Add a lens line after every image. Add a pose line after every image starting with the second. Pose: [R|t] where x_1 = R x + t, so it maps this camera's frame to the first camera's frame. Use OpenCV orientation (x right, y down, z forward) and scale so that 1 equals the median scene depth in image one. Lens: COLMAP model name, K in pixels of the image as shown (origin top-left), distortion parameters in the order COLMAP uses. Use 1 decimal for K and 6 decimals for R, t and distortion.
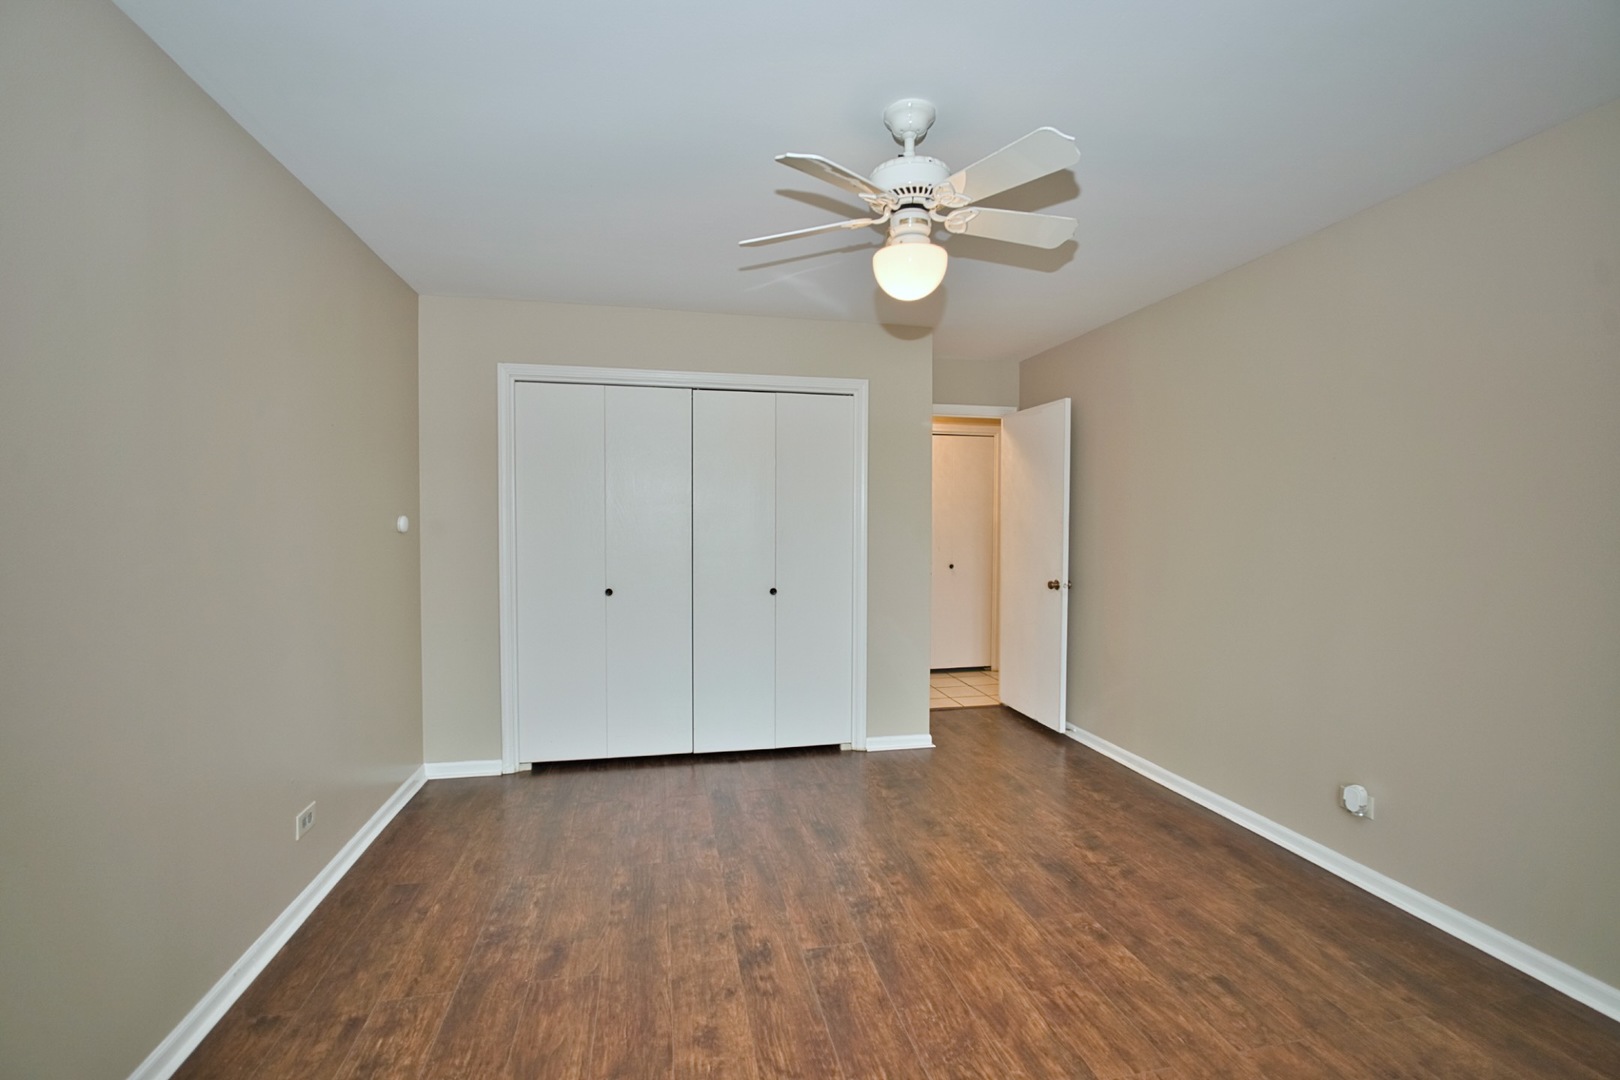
lens RADIAL K [[705.3, 0, 809.1], [0, 705.3, 537.2], [0, 0, 1]] dist [-0.022225, 0.006532]
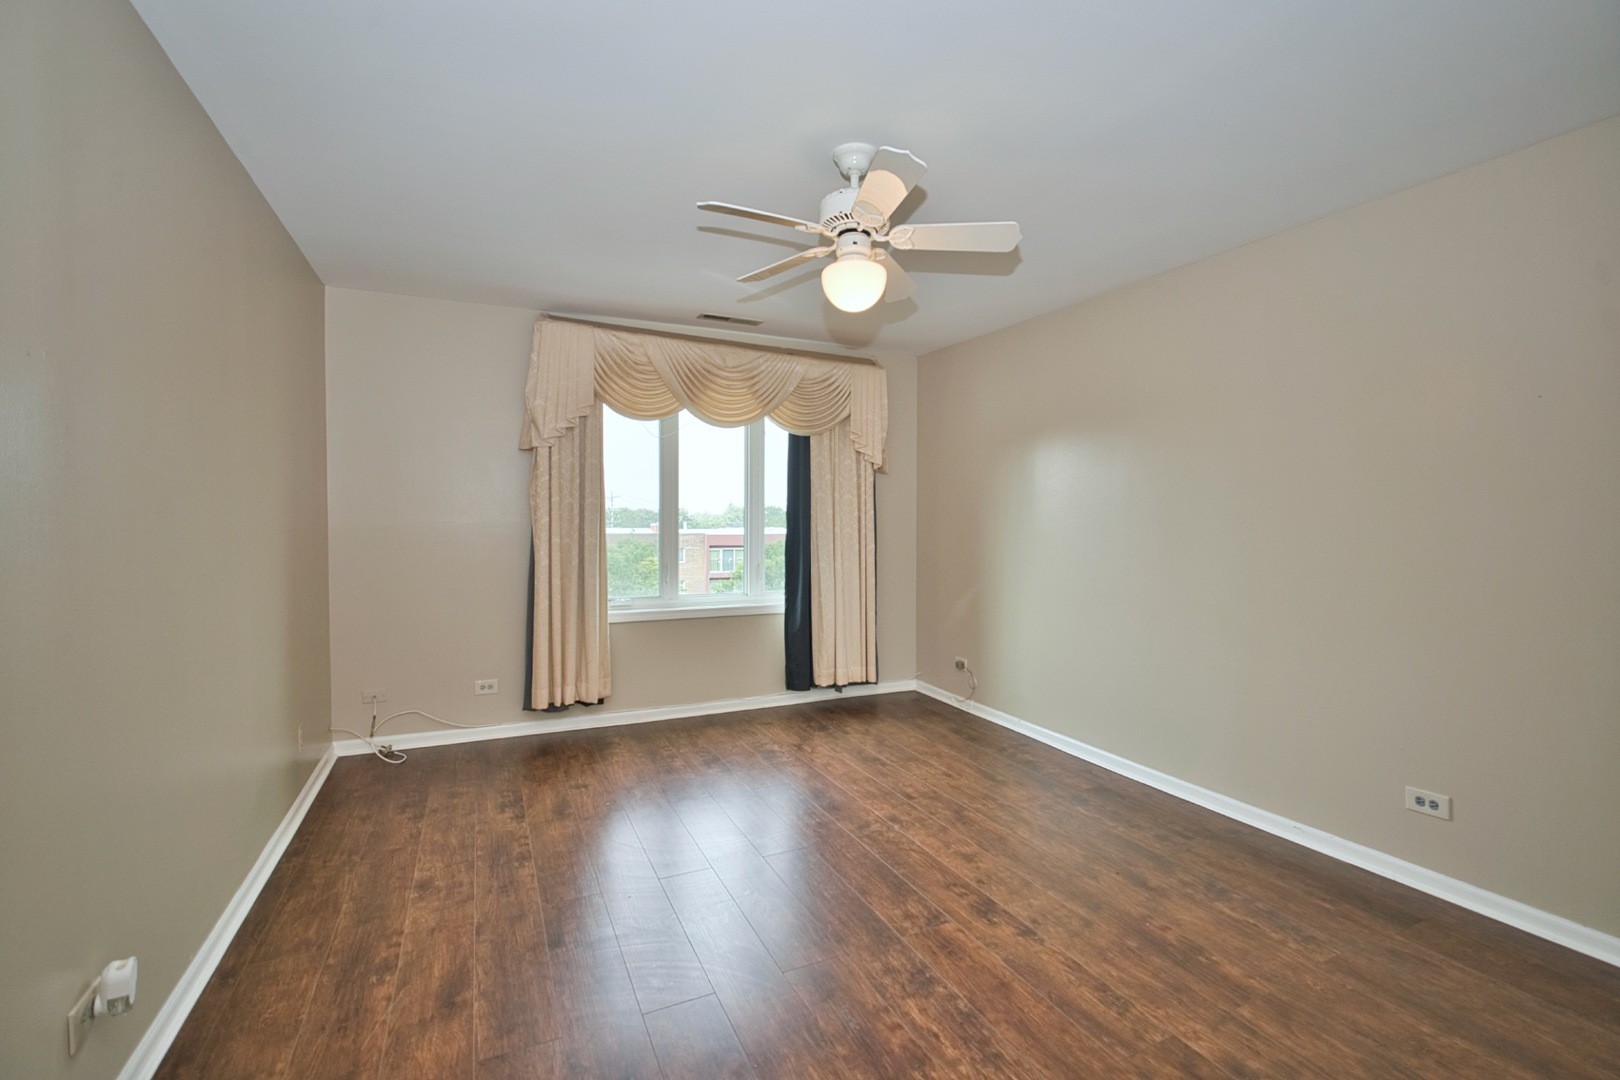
lens RADIAL K [[705.3, 0, 809.1], [0, 705.3, 537.2], [0, 0, 1]] dist [-0.022225, 0.006532]
pose [[-0.973883, -0.000866, -0.227047, 0.424679], [-0.013350, 0.998481, 0.053453, -0.028024], [0.226656, 0.055088, -0.972416, 1.898954]]
